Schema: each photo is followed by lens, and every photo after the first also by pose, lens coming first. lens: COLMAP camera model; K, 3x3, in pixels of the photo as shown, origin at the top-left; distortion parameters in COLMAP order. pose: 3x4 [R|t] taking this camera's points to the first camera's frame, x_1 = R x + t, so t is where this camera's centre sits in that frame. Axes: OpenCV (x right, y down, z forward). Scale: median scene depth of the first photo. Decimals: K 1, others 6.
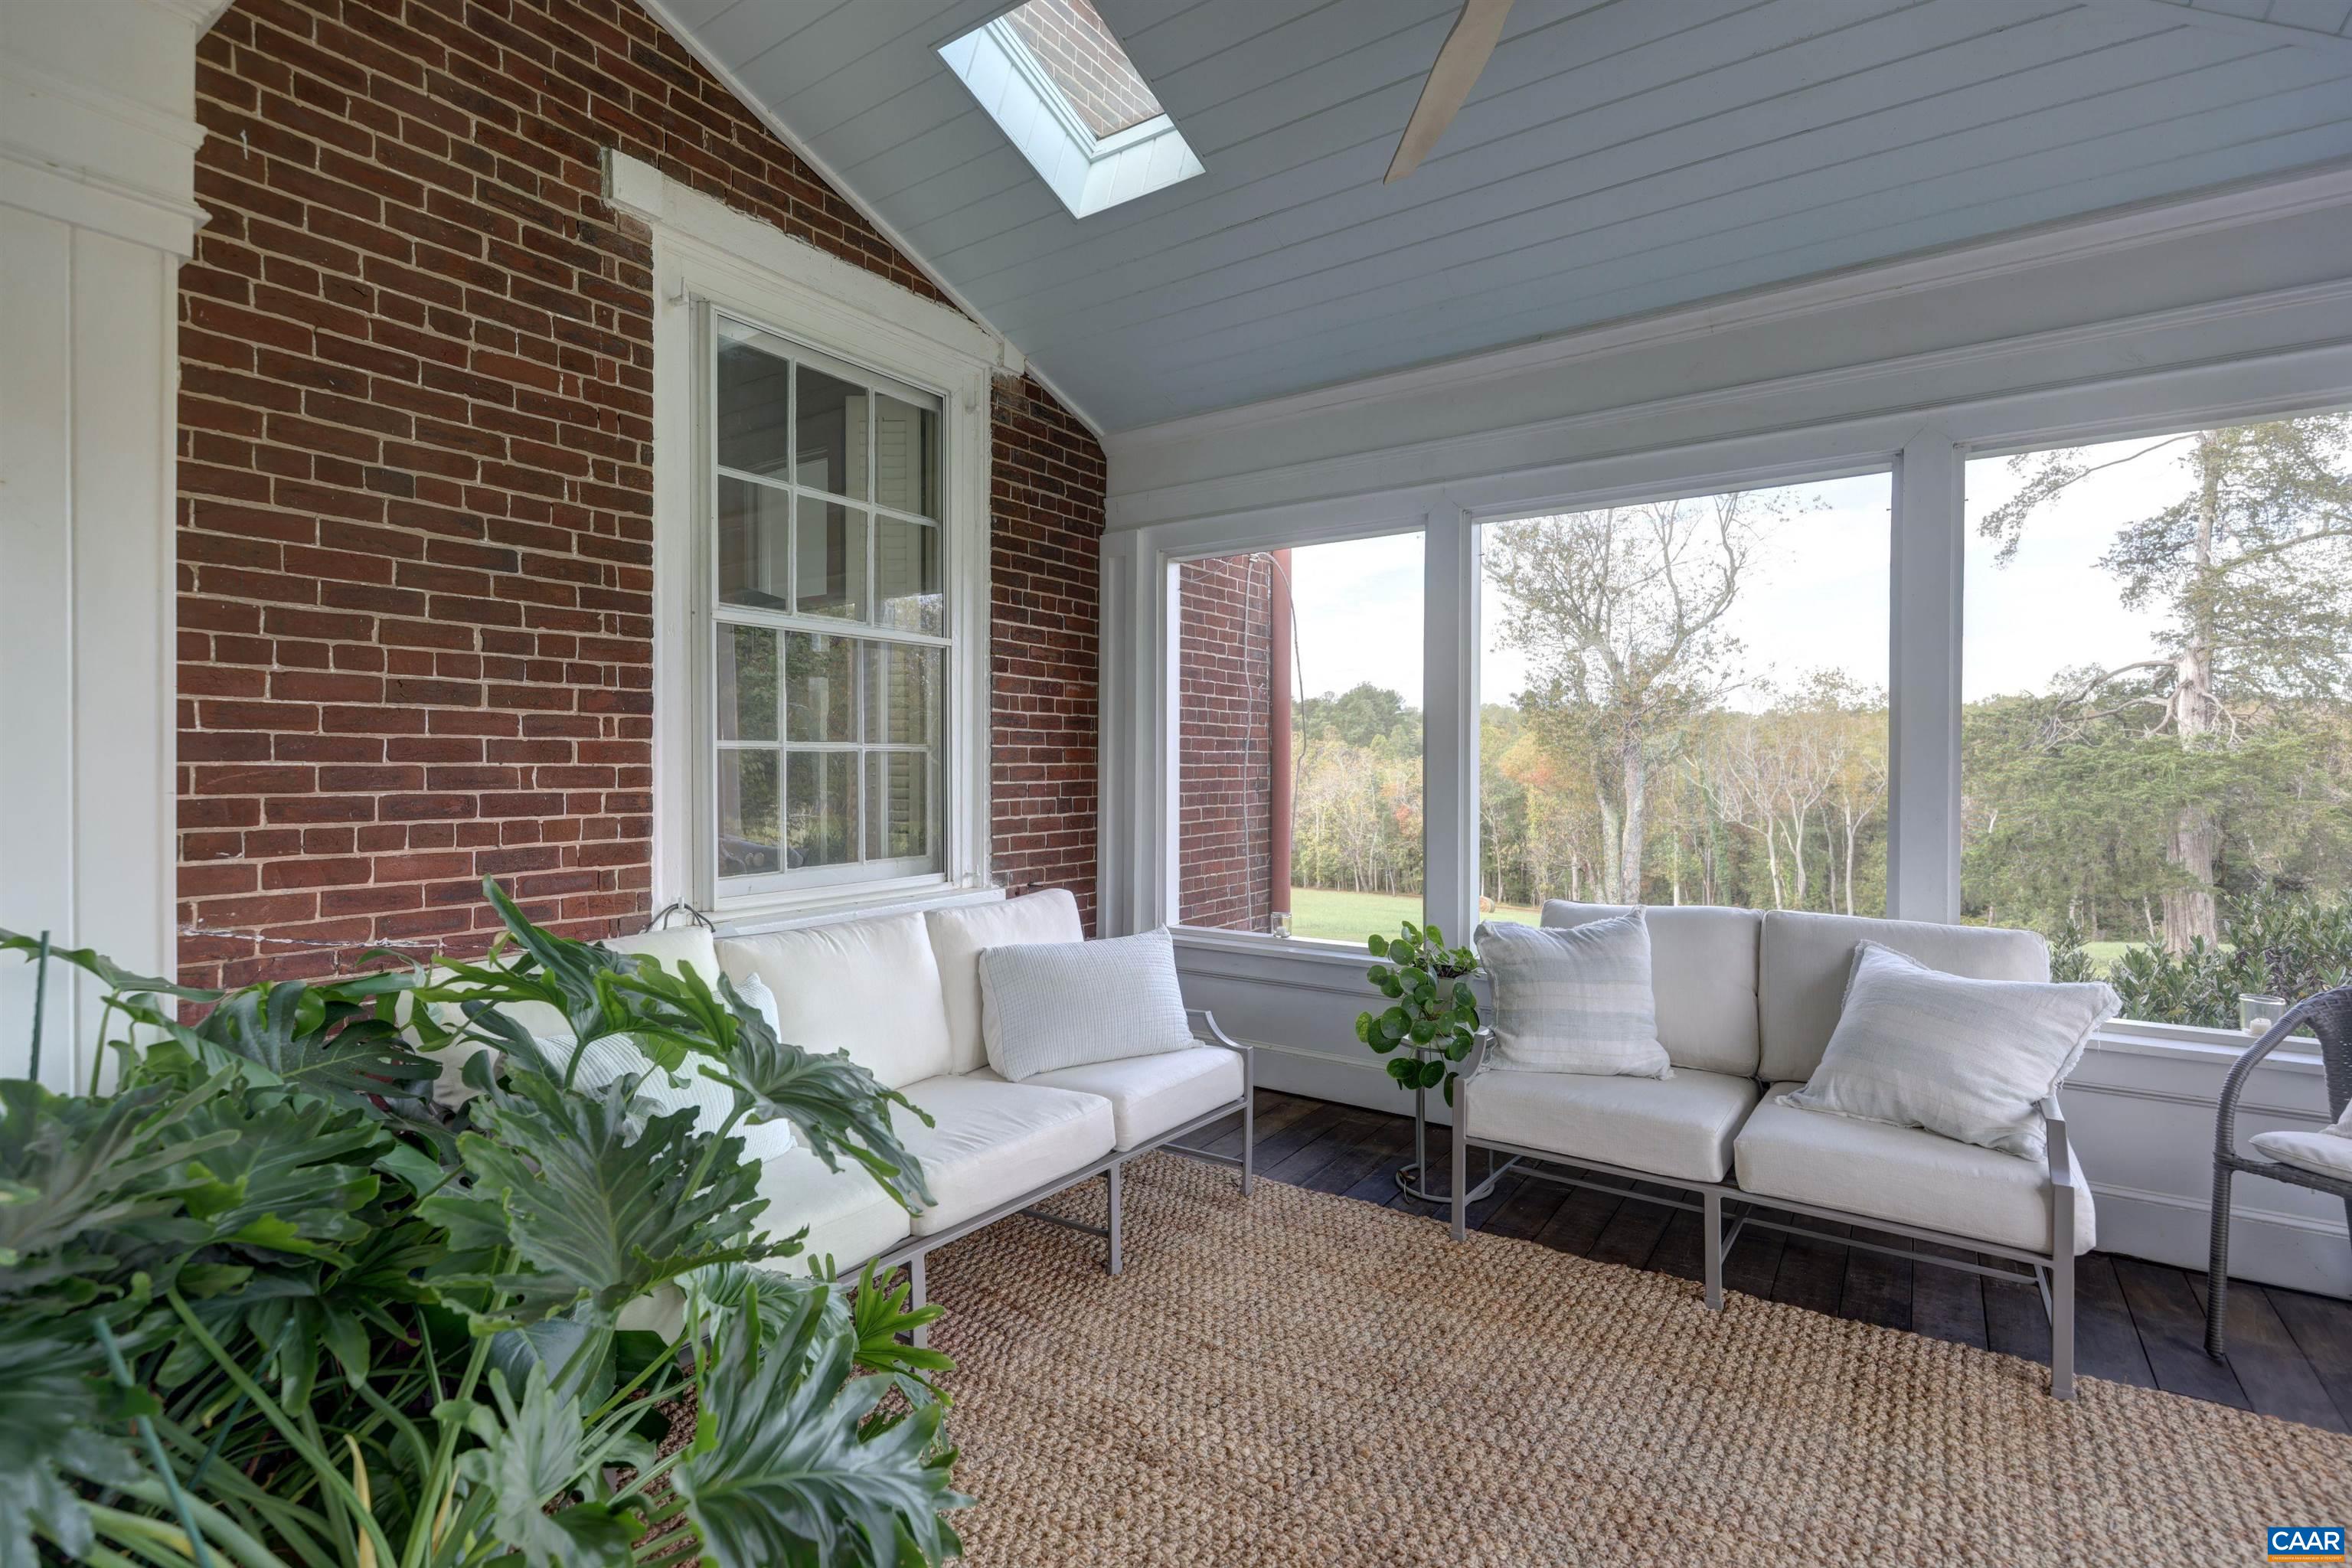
lens RADIAL K [[1095.1, 0, 1172.8], [0, 1095.1, 778.8], [0, 0, 1]] dist [0.000475, -0.000245]
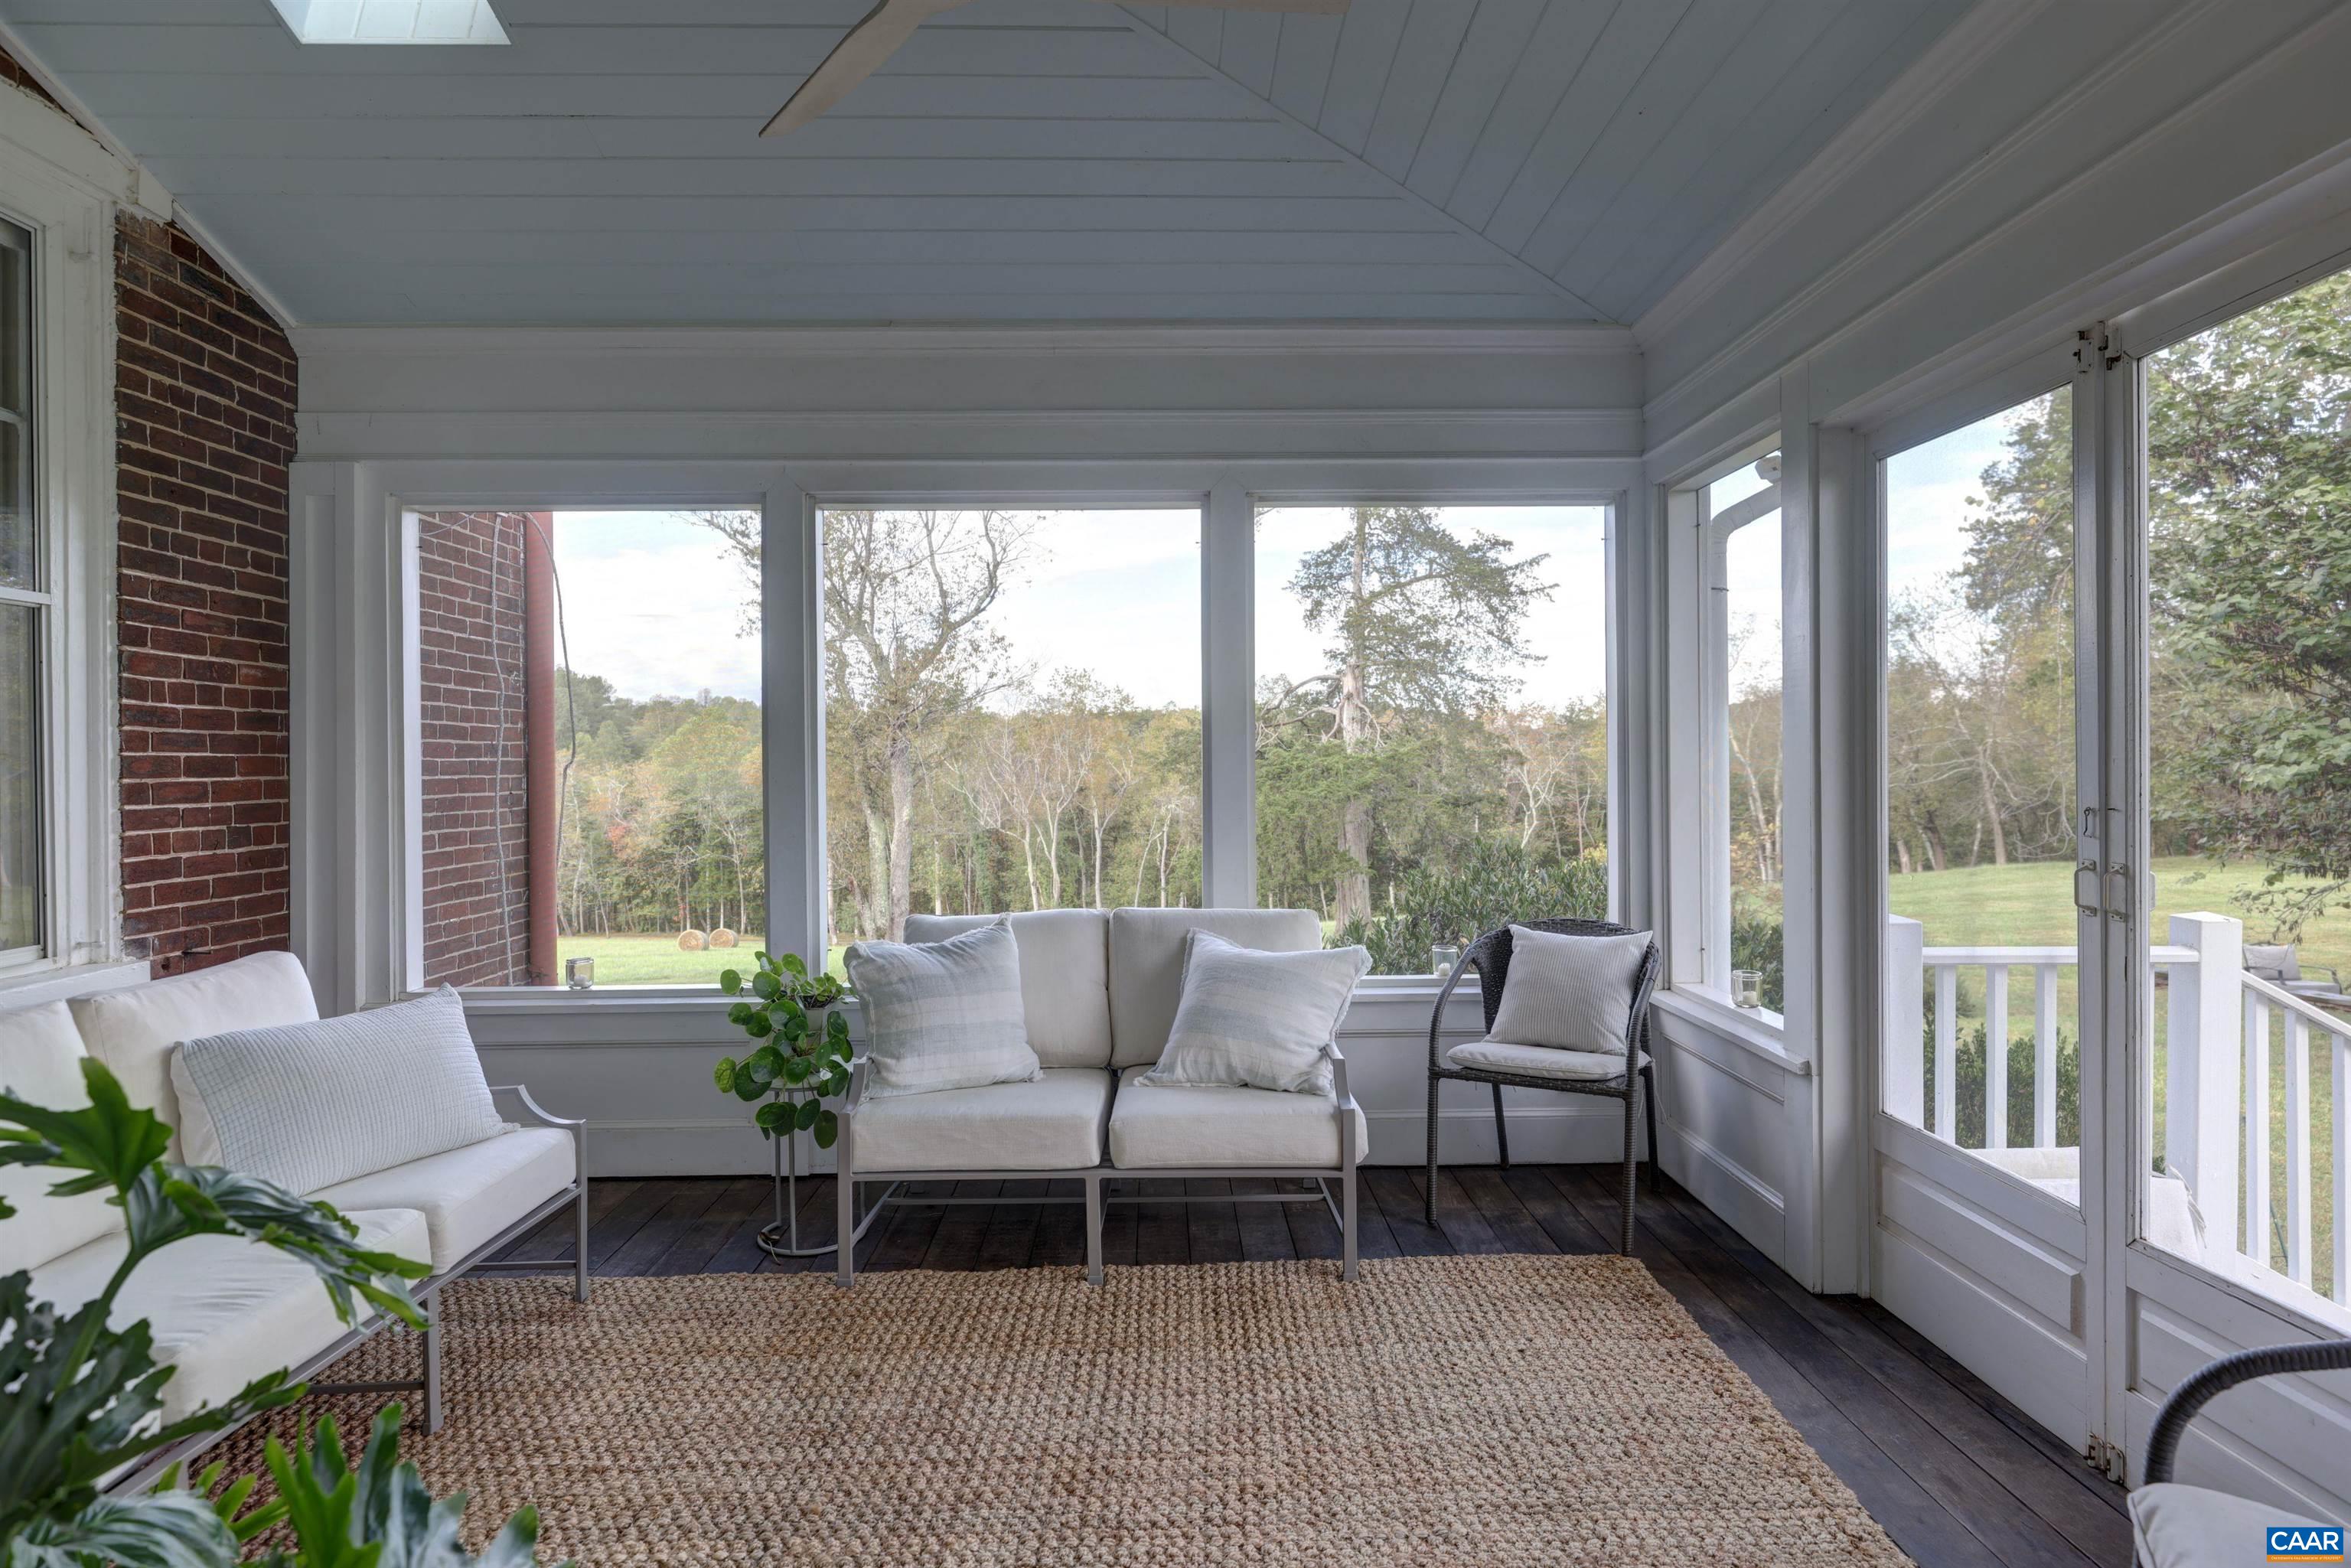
lens RADIAL K [[1310.7, 0, 1176.8], [0, 1310.7, 779.0], [0, 0, 1]] dist [0.005441, -0.001905]
pose [[0.809273, -0.012612, 0.587297, -0.143268], [0.015649, 0.999878, -0.000092, -0.004930], [-0.587224, 0.009265, 0.809372, -0.063928]]
